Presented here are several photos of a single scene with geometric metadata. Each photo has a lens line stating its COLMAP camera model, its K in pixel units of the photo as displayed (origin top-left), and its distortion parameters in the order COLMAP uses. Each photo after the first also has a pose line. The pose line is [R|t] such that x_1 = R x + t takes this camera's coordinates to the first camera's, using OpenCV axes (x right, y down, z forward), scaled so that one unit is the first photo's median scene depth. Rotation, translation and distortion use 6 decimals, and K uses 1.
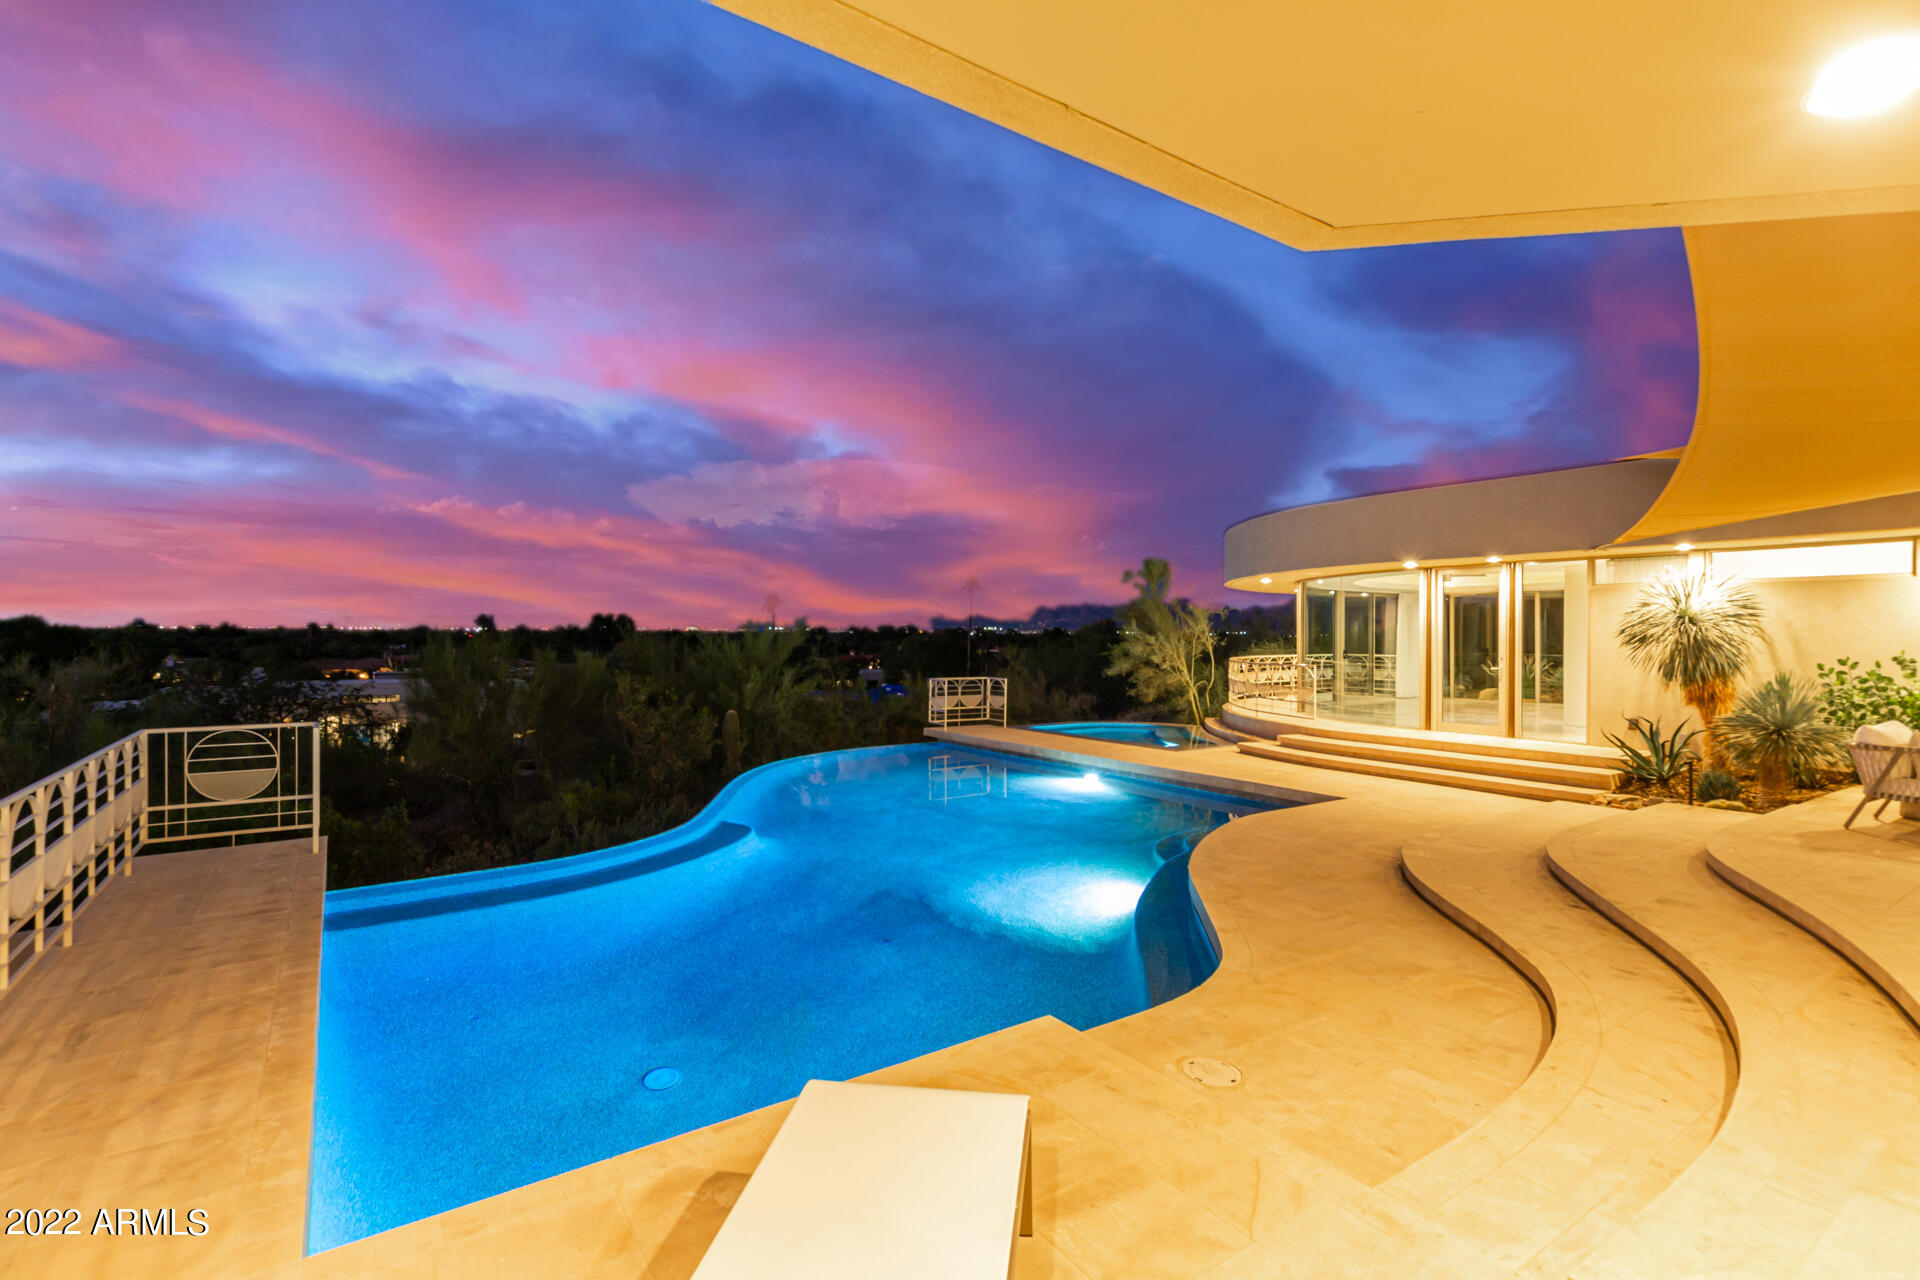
lens RADIAL K [[864.4, 0, 936.9], [0, 864.4, 639.4], [0, 0, 1]] dist [0.001024, -0.000184]
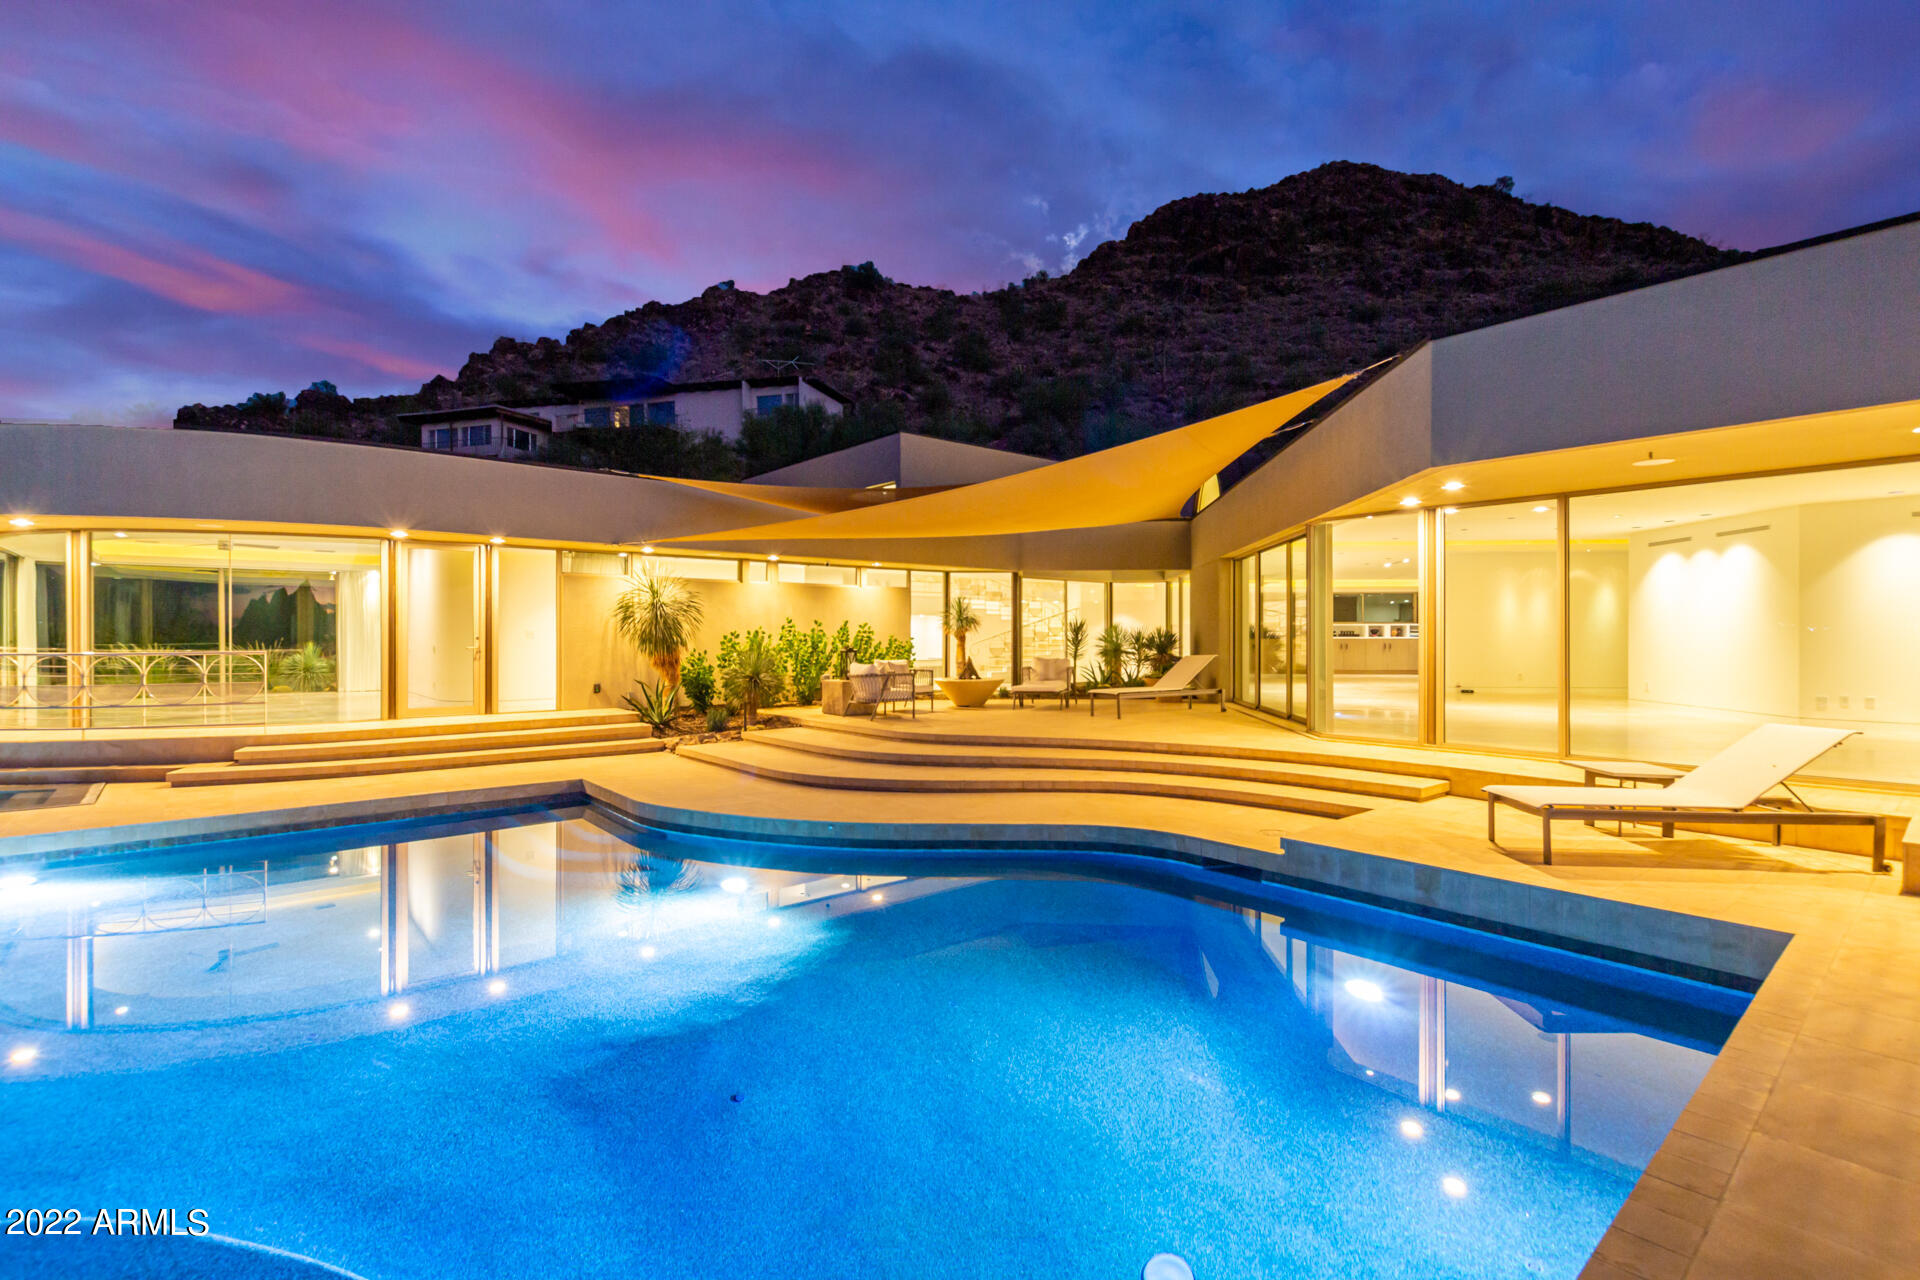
lens RADIAL K [[864.4, 0, 936.9], [0, 864.4, 639.4], [0, 0, 1]] dist [0.001024, -0.000184]
pose [[-0.259396, 0.001578, 0.965770, -0.613116], [-0.003486, 0.999991, -0.002570, 0.033200], [-0.965765, -0.004034, -0.259388, 0.931263]]
